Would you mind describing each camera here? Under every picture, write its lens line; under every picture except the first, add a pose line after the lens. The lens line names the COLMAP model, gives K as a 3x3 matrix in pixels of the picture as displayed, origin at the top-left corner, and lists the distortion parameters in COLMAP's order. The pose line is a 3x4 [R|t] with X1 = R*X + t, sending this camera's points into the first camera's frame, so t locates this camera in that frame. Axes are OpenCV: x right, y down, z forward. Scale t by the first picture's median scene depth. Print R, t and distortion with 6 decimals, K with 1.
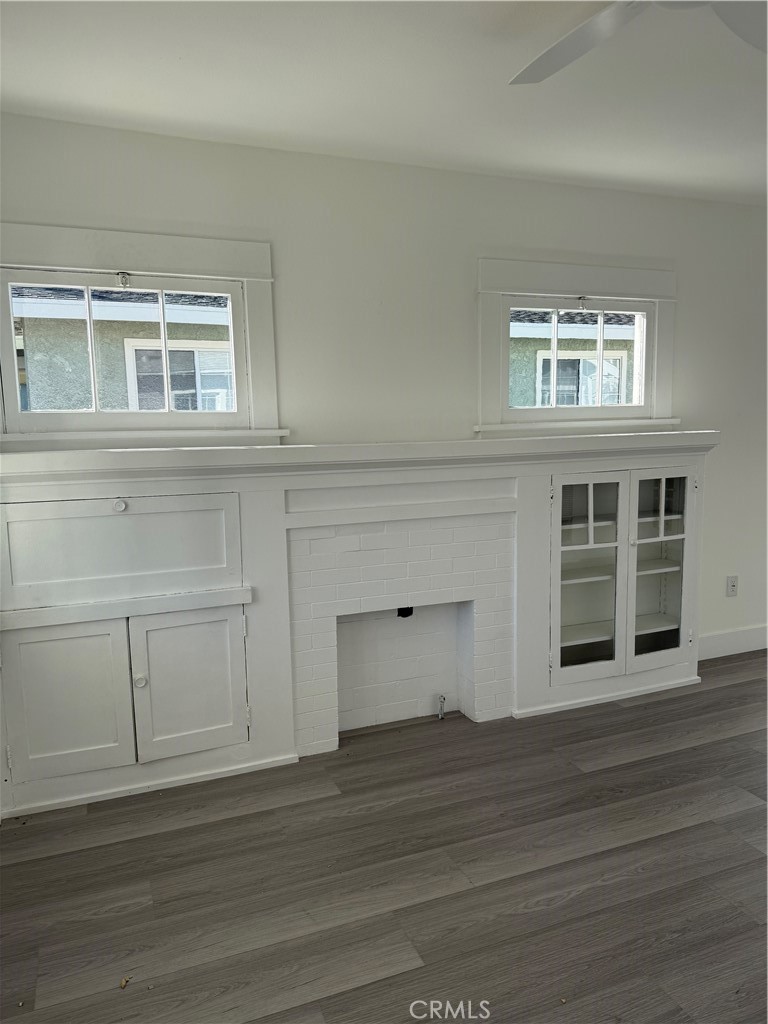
lens RADIAL K [[723.0, 0, 384.0], [0, 723.0, 512.0], [0, 0, 1]] dist [0.038503, -0.044539]
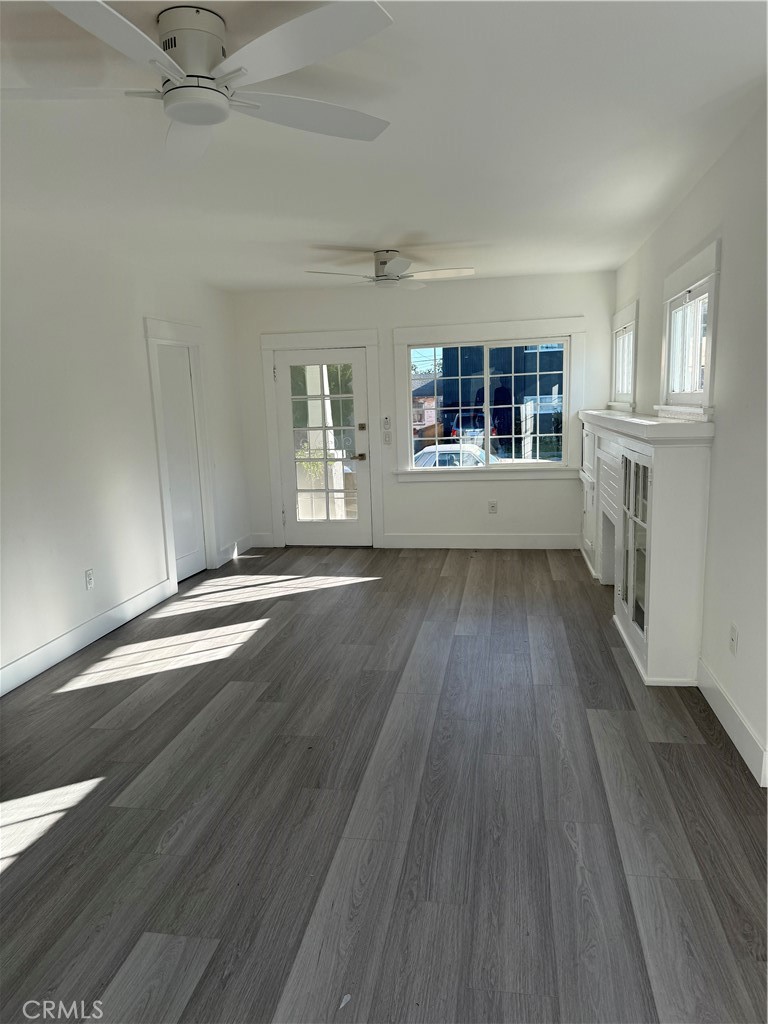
lens RADIAL K [[723.0, 0, 384.0], [0, 723.0, 512.0], [0, 0, 1]] dist [0.038503, -0.044539]
pose [[-0.527147, 0.163827, -0.833833, 1.819632], [-0.066143, 0.970353, 0.232465, -0.246735], [0.847196, 0.177695, -0.500683, 1.519871]]
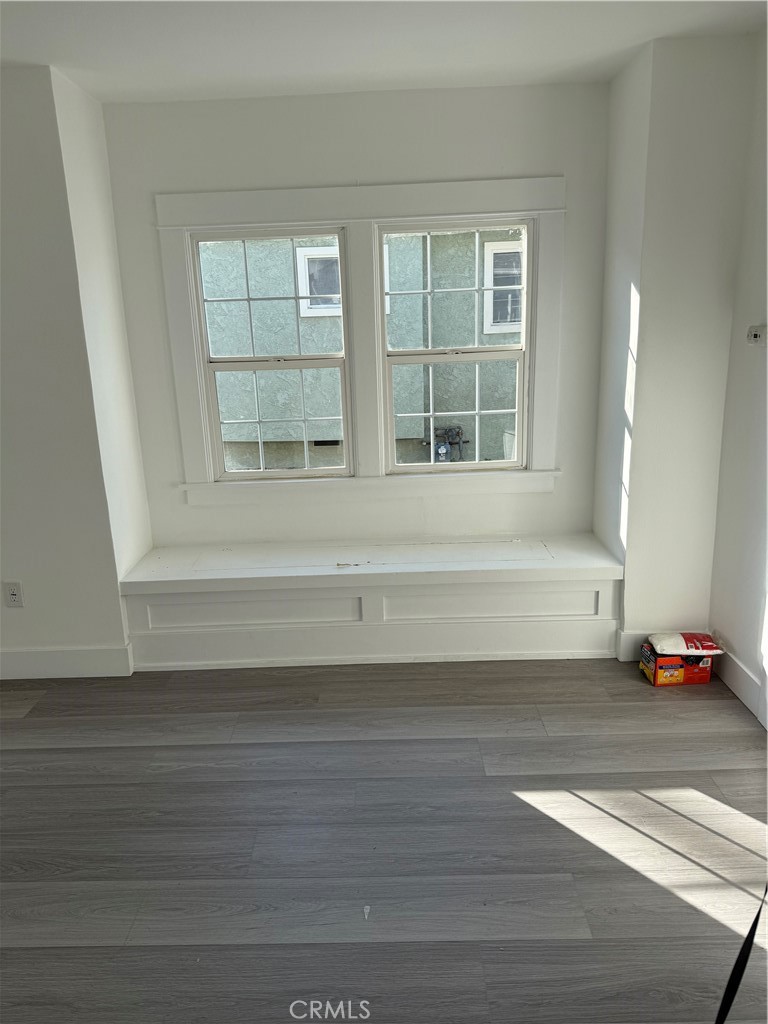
lens RADIAL K [[723.0, 0, 384.0], [0, 723.0, 512.0], [0, 0, 1]] dist [0.038503, -0.044539]
pose [[0.924011, 0.085829, -0.372609, 1.618265], [-0.031599, 0.988288, 0.149290, -0.158121], [0.381058, -0.126172, 0.915901, 0.664555]]
